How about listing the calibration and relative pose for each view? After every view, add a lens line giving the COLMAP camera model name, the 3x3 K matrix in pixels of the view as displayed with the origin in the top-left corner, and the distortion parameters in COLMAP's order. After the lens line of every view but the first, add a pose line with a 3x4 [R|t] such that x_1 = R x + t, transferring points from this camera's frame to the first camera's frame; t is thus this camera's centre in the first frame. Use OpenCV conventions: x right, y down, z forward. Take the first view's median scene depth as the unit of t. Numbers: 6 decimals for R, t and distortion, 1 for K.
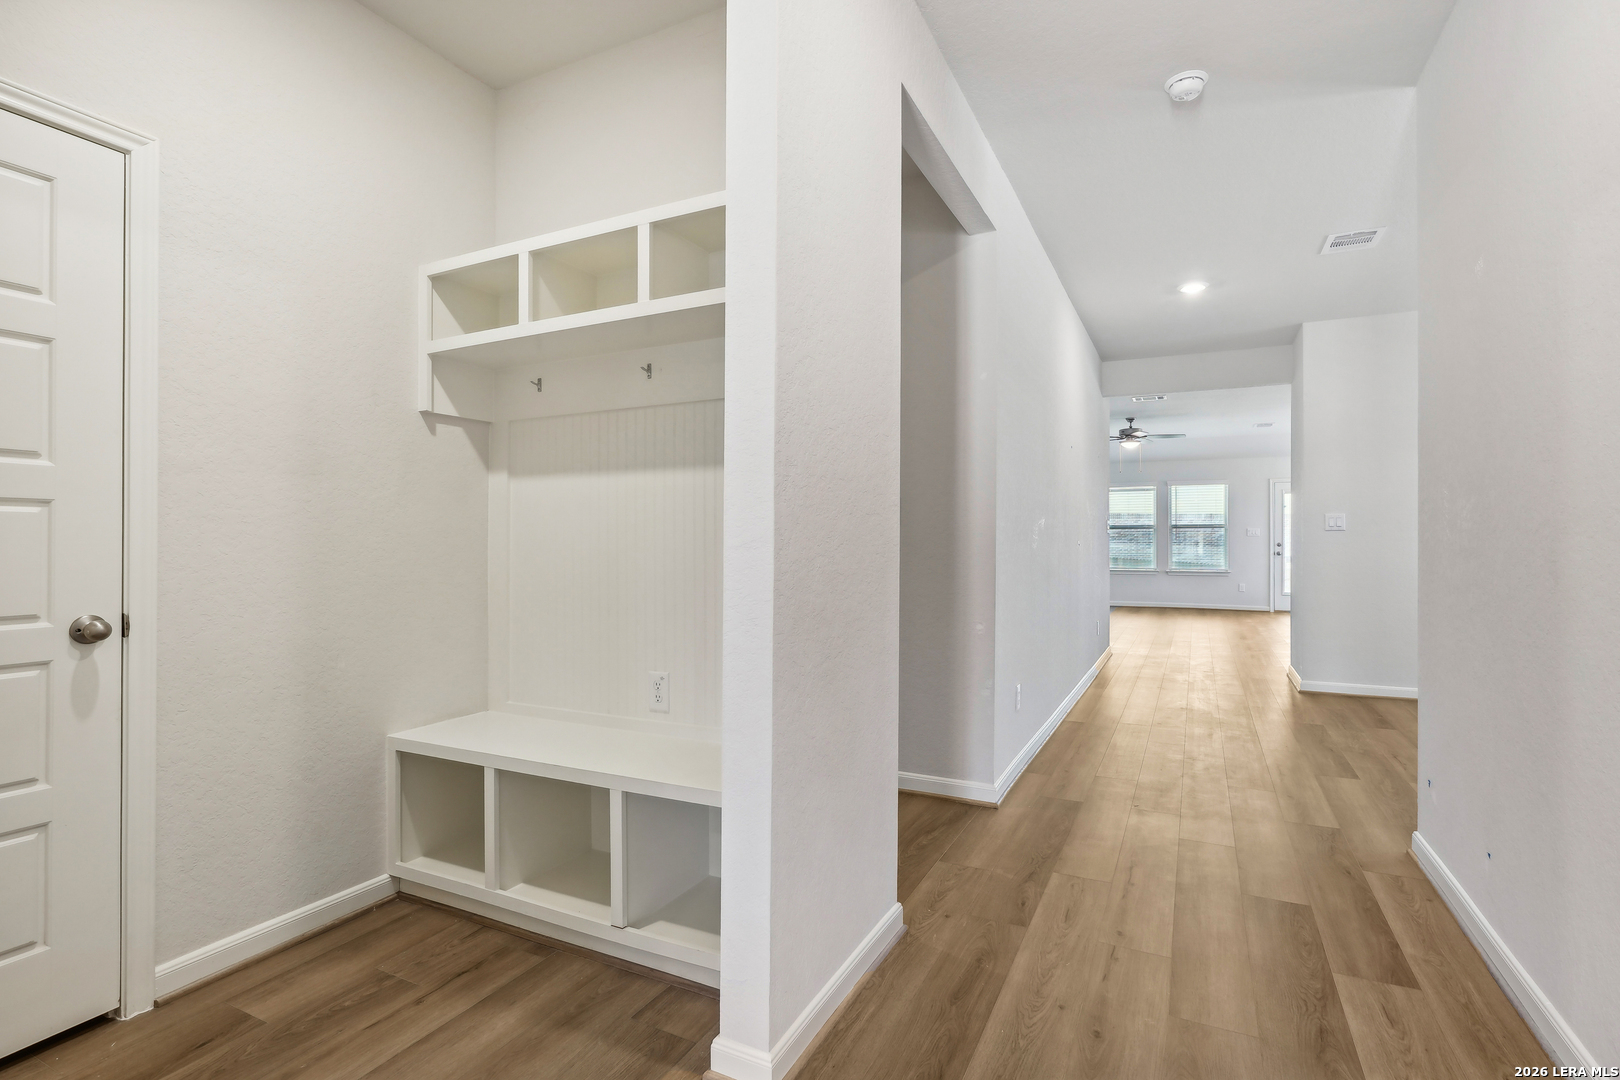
lens RADIAL K [[720.6, 0, 815.0], [0, 720.6, 539.1], [0, 0, 1]] dist [-0.020396, 0.000691]
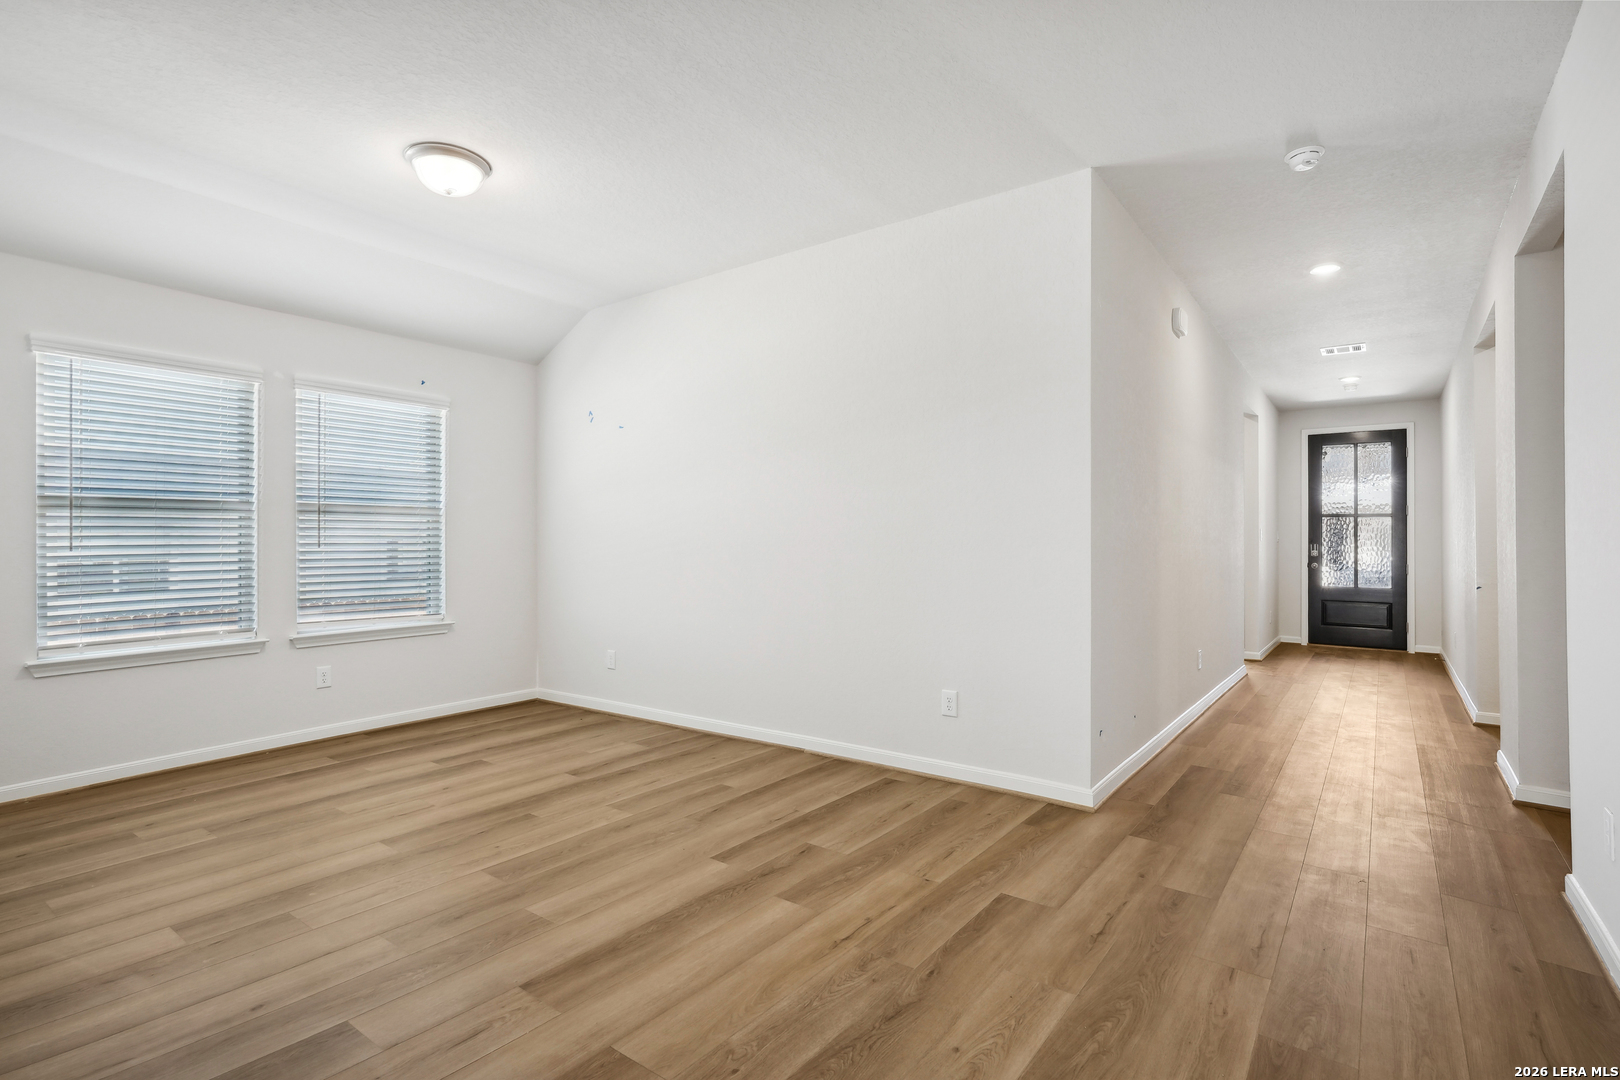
lens RADIAL K [[720.6, 0, 824.7], [0, 720.6, 543.6], [0, 0, 1]] dist [-0.020396, 0.000691]
pose [[-0.985698, -0.002760, 0.168501, 1.147332], [-0.006863, 0.999694, -0.023772, 0.041157], [-0.168384, -0.024588, -0.985415, 2.378778]]
